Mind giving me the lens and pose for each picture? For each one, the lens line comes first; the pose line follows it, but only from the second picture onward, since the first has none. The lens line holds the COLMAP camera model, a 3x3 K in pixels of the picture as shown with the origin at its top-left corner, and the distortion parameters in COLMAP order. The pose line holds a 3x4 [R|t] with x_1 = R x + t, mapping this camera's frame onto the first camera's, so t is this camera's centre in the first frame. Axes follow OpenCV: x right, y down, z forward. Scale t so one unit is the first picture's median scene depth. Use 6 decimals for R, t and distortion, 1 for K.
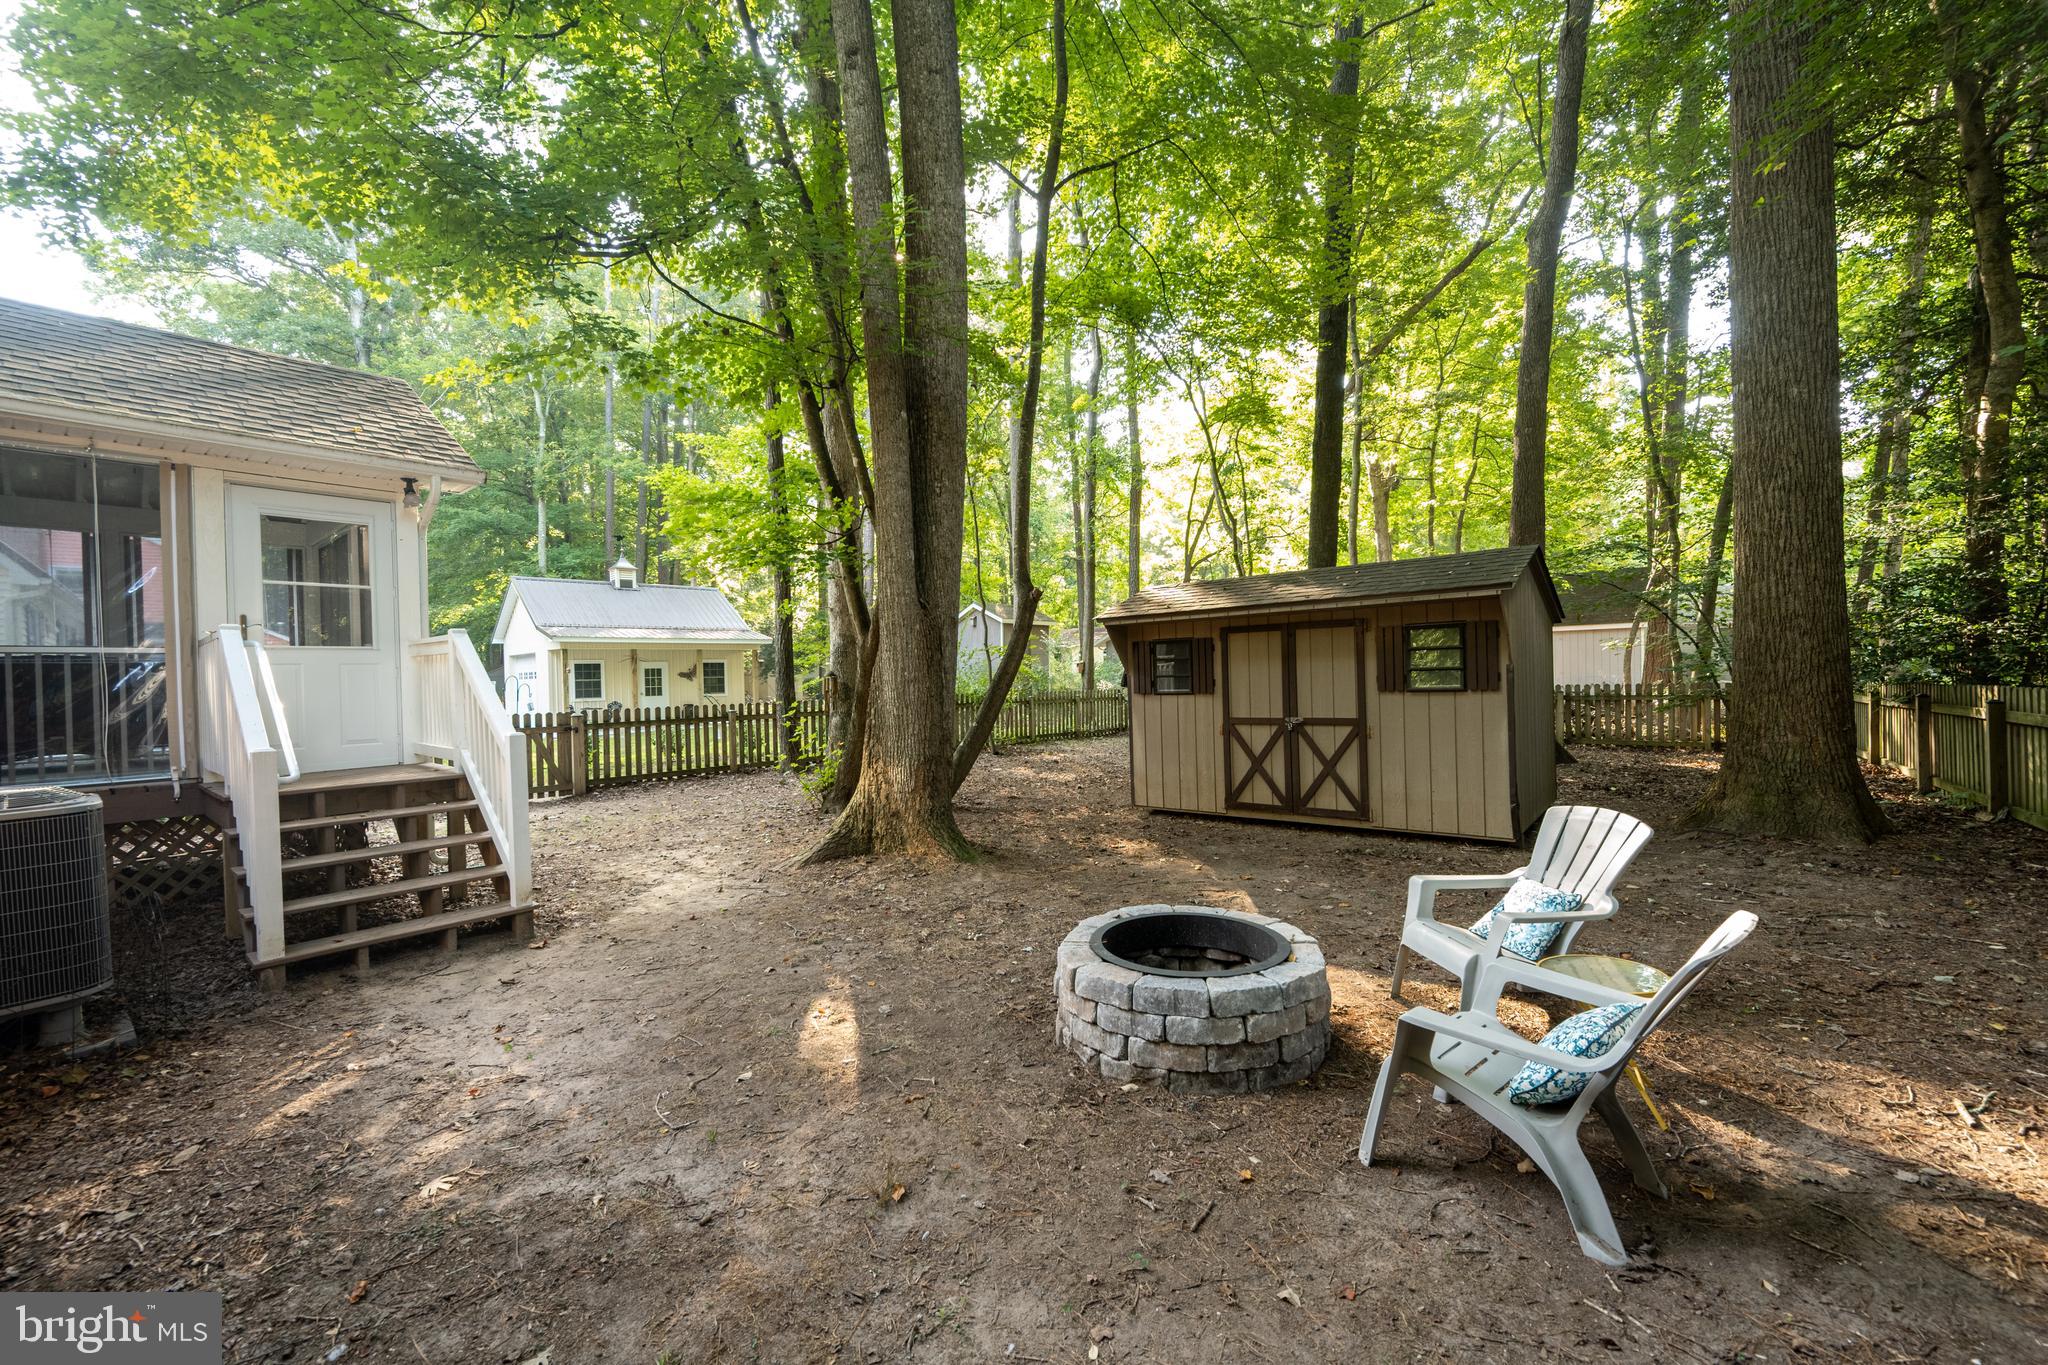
lens RADIAL K [[813.5, 0, 1024.0], [0, 813.5, 682.5], [0, 0, 1]] dist [-0.001396, -0.000041]
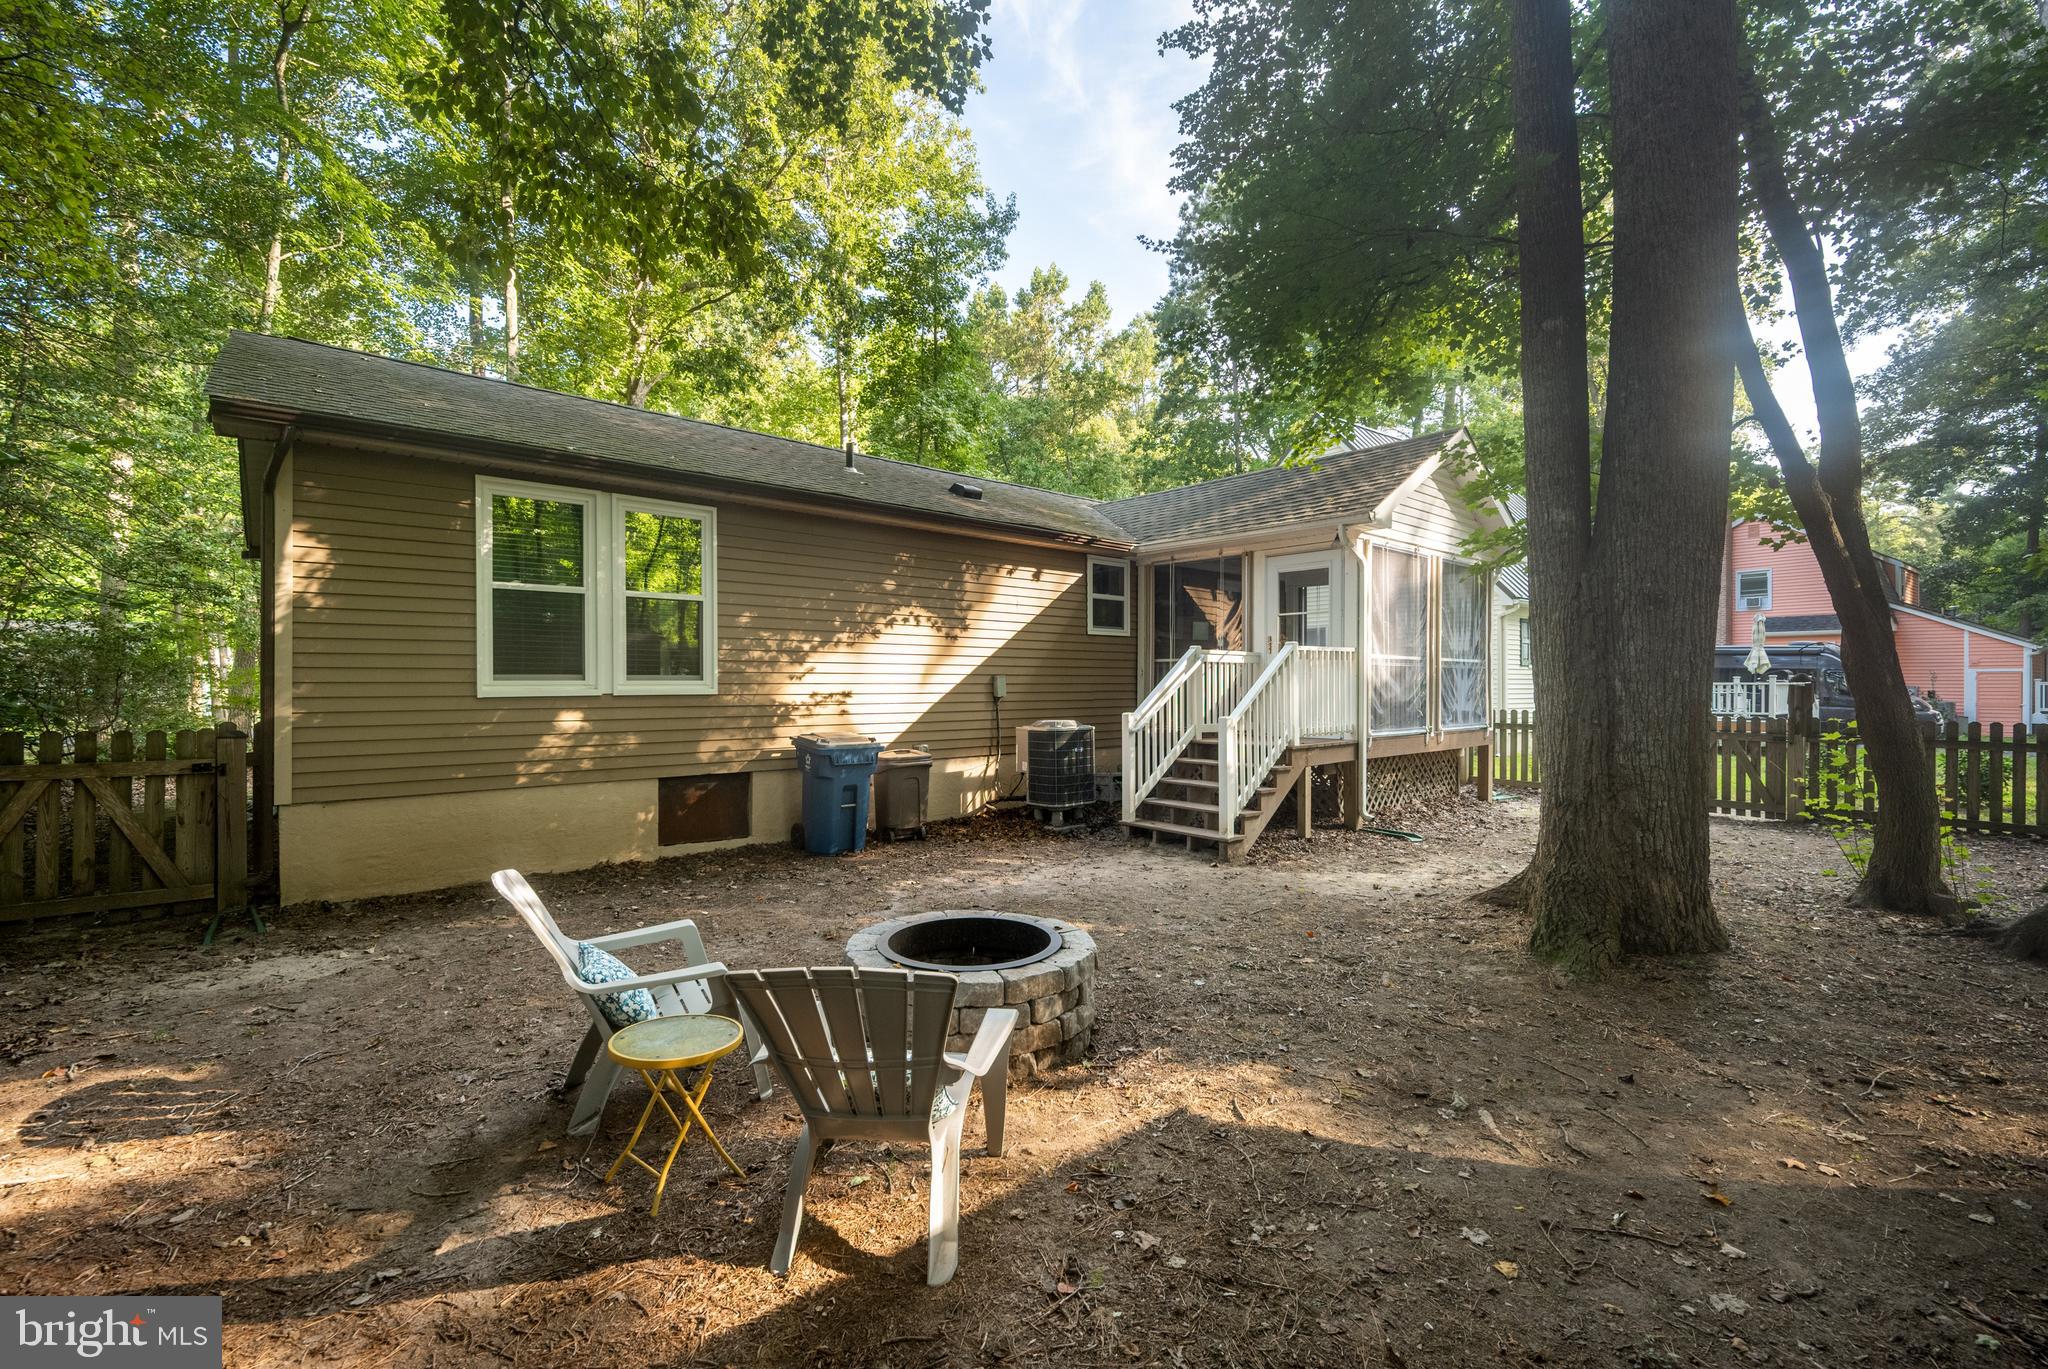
lens RADIAL K [[840.8, 0, 1024.0], [0, 840.8, 684.5], [0, 0, 1]] dist [-0.000146, 0.000061]
pose [[-0.150930, 0.026021, -0.988202, 0.972101], [-0.008024, 0.999588, 0.027546, -0.035401], [0.988512, 0.012087, -0.150659, 0.945368]]
